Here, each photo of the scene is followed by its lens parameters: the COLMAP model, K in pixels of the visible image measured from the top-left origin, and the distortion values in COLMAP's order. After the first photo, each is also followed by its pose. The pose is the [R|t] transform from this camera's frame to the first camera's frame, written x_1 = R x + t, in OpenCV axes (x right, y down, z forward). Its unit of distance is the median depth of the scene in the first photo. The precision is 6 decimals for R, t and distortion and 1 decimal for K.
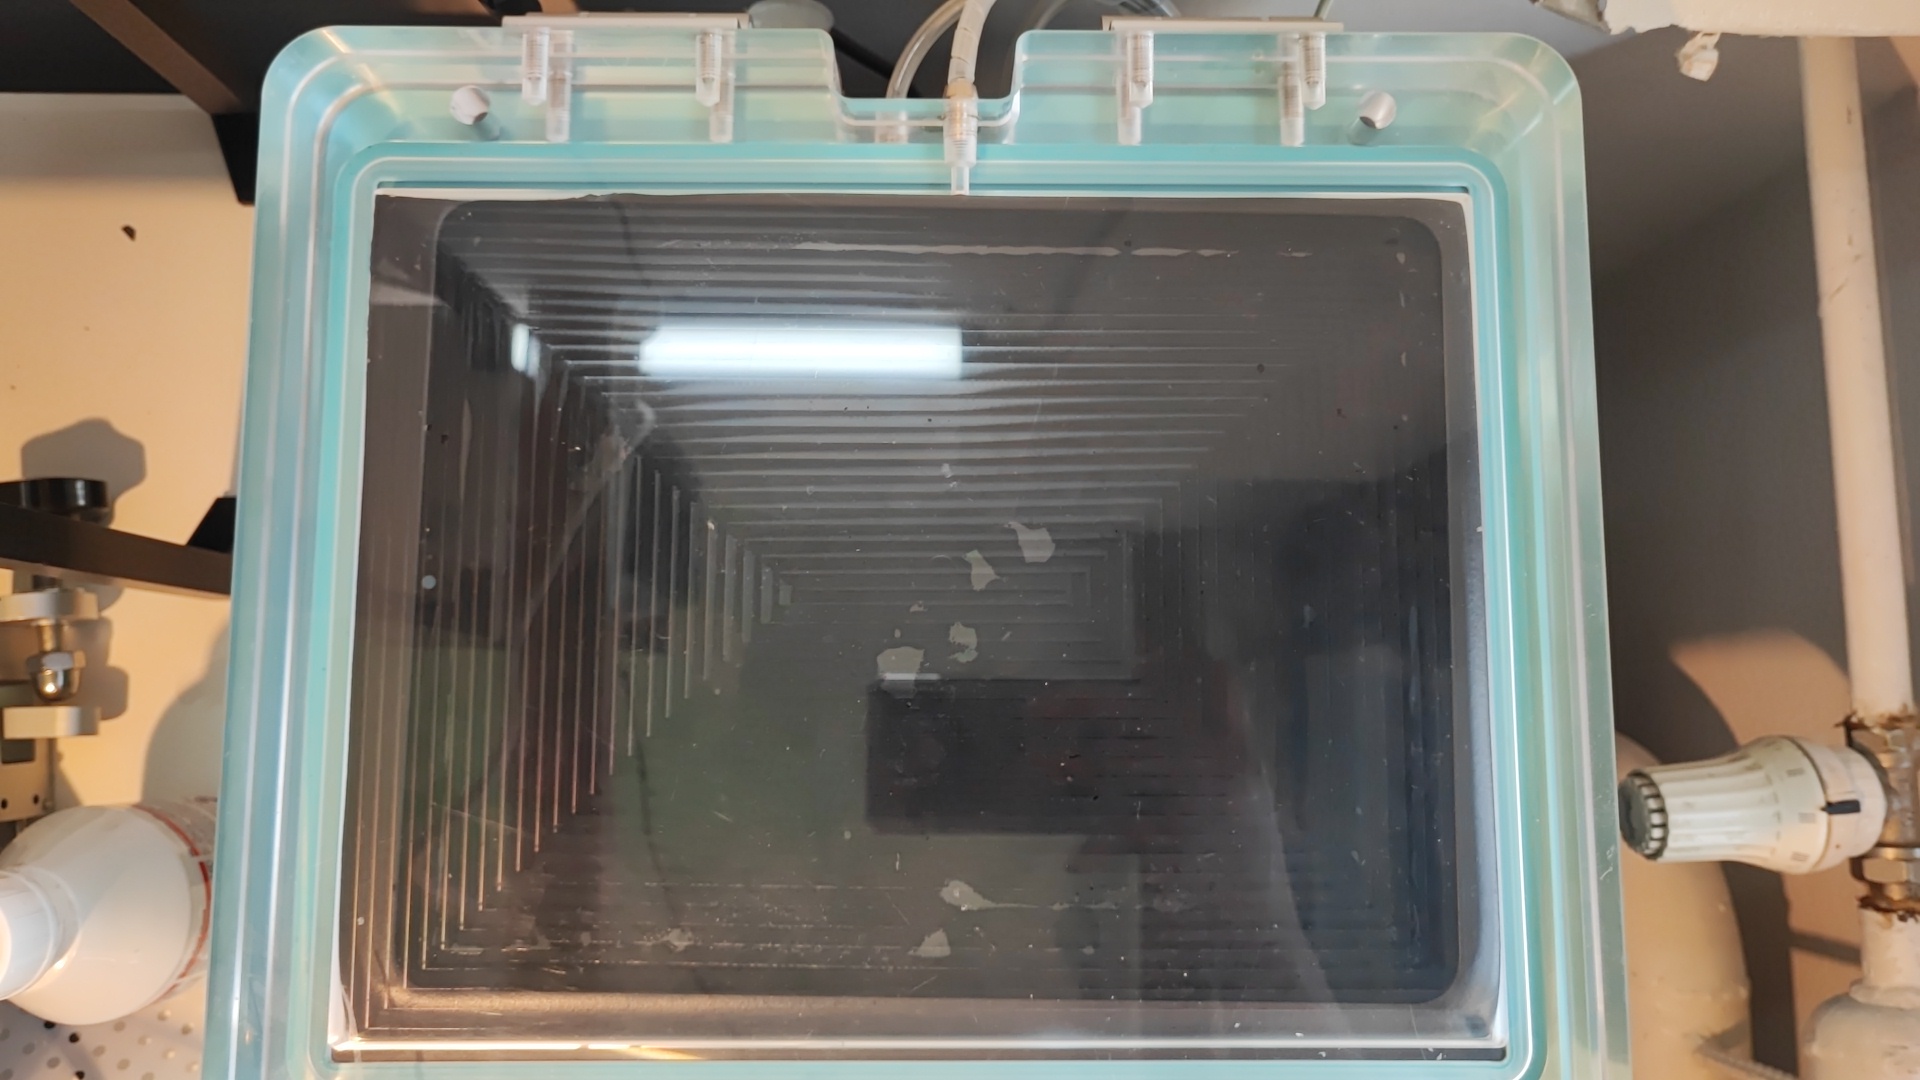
lens RADIAL K [[1379.2, 0, 960.0], [0, 1379.2, 540.0], [0, 0, 1]] dist [-0.003084, -0.000807]
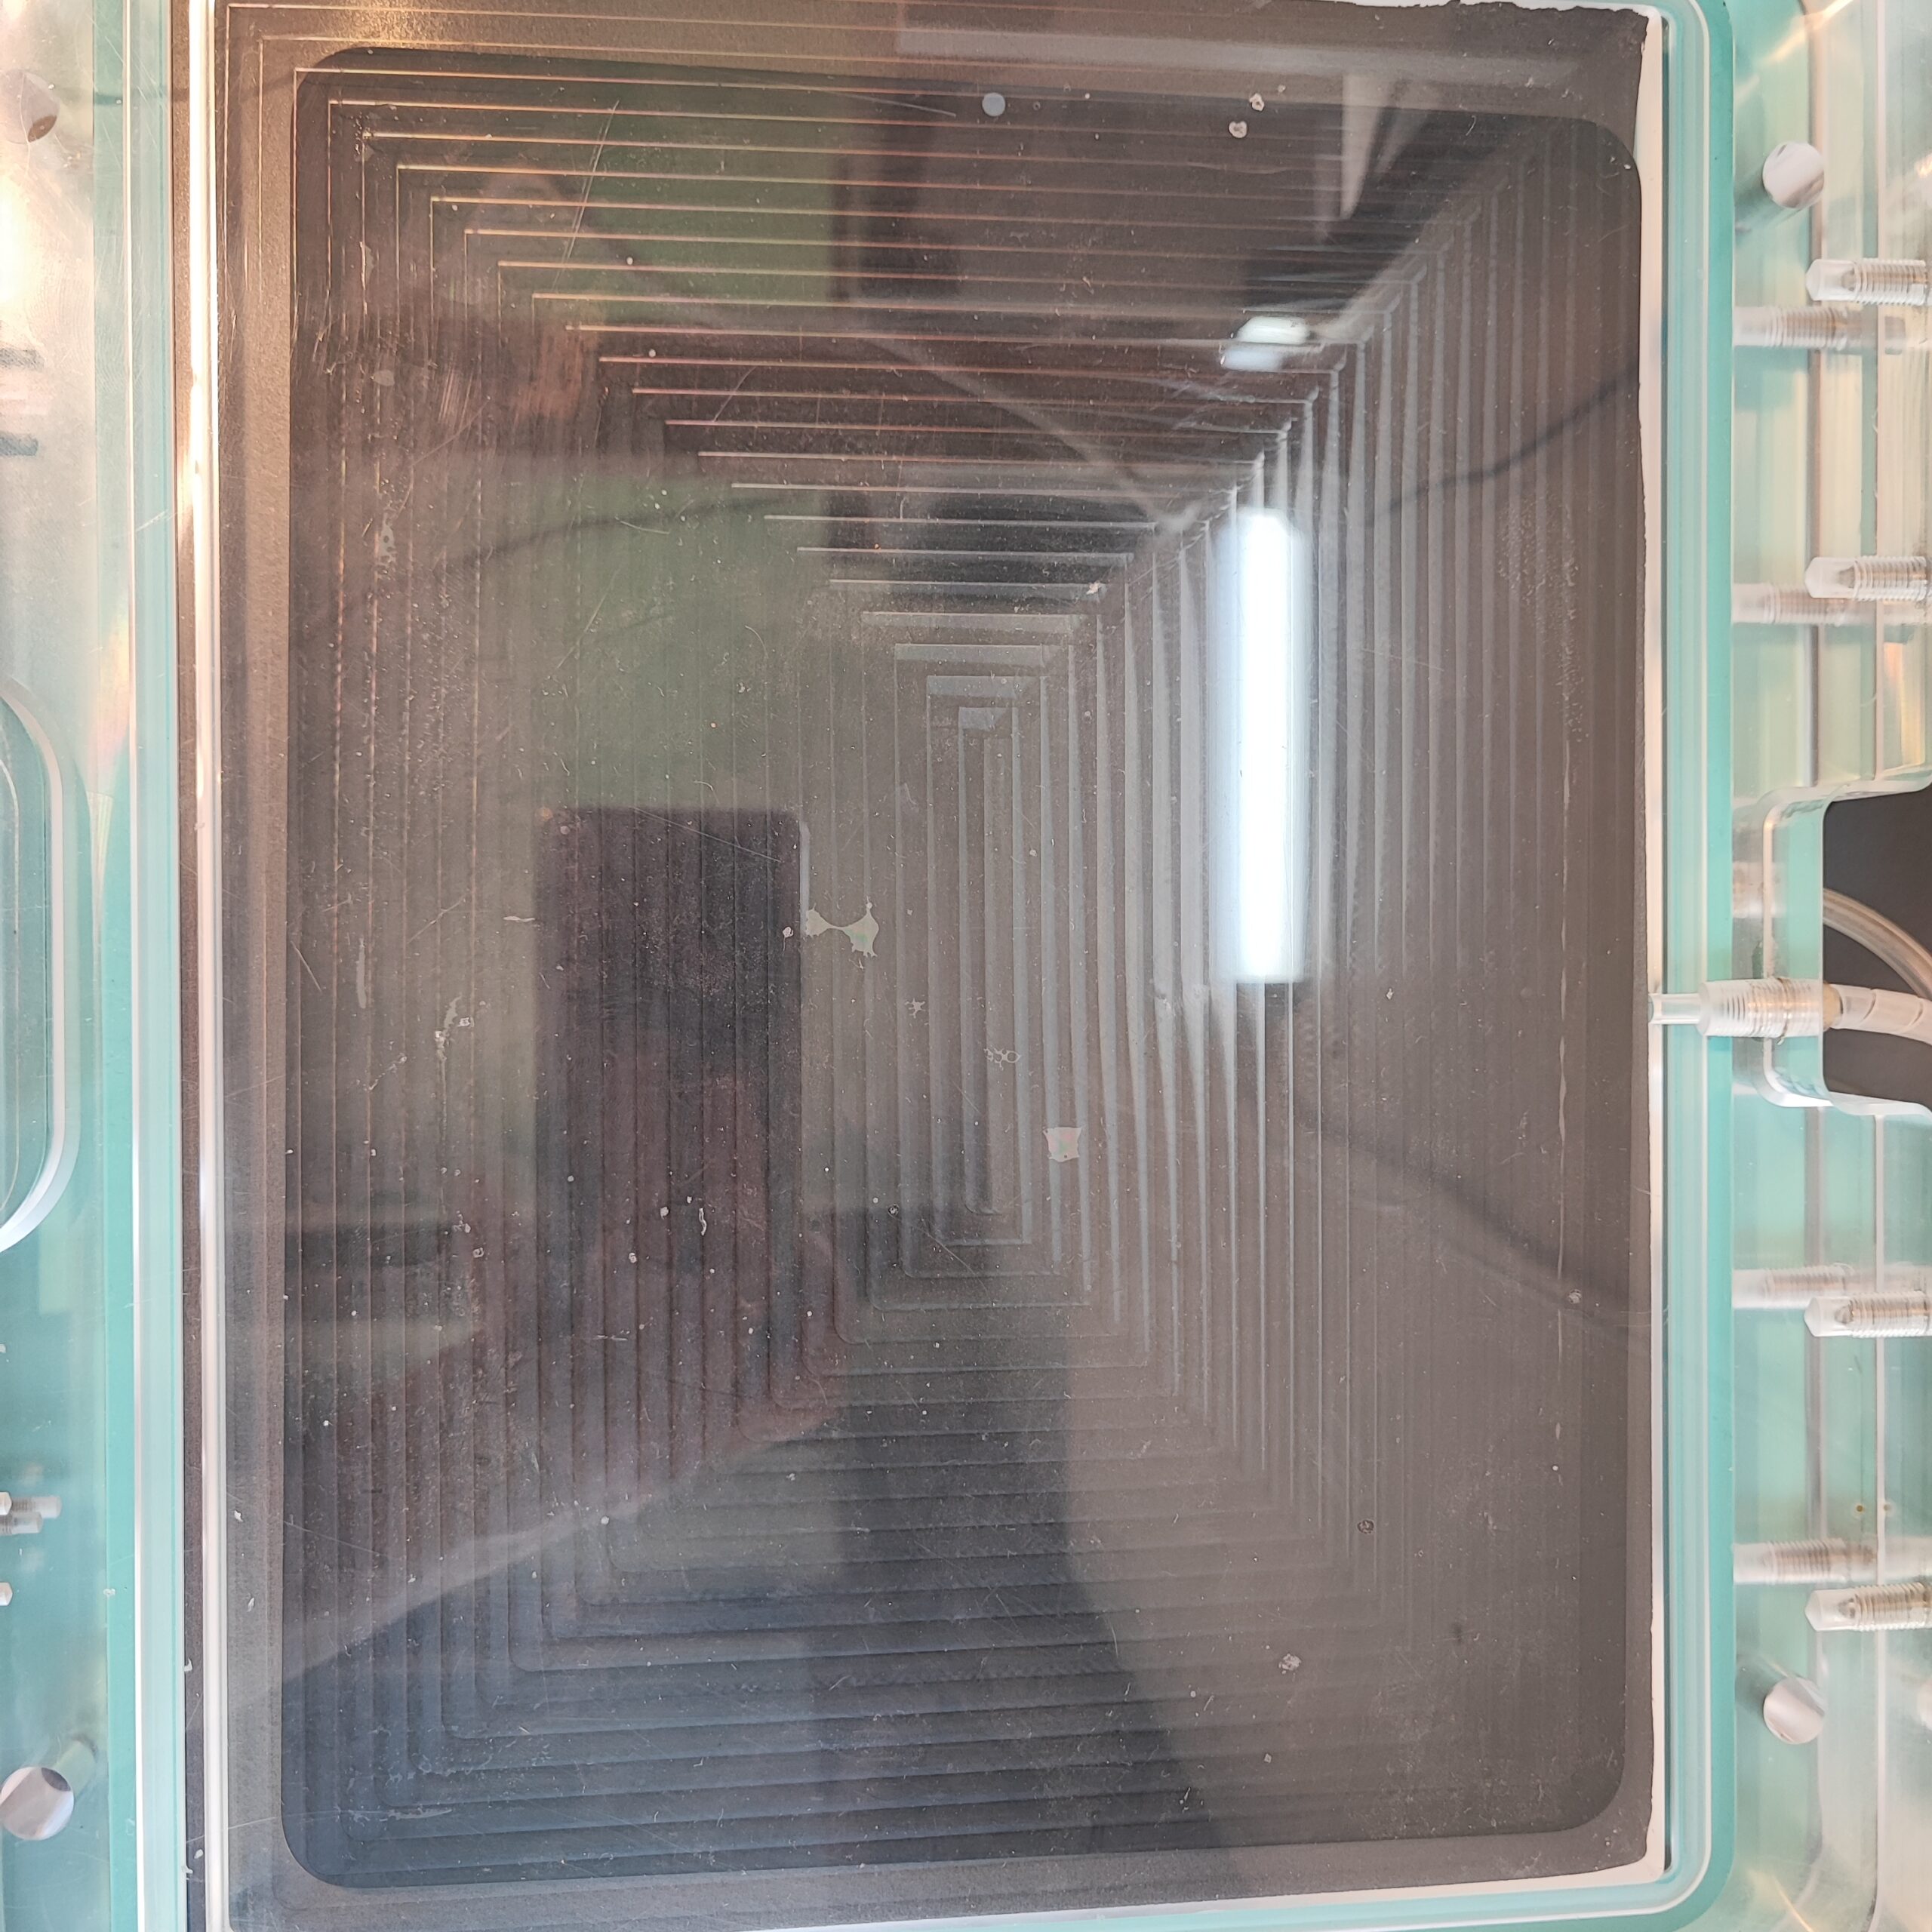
lens RADIAL K [[1885.7, 0, 966.0], [0, 1885.7, 966.0], [0, 0, 1]] dist [-0.012701, 0.048513]
pose [[0.010141, 0.999948, 0.001027, -0.021492], [-0.999943, 0.010137, 0.003485, 0.038693], [0.003475, -0.001062, 0.999993, 0.189209]]
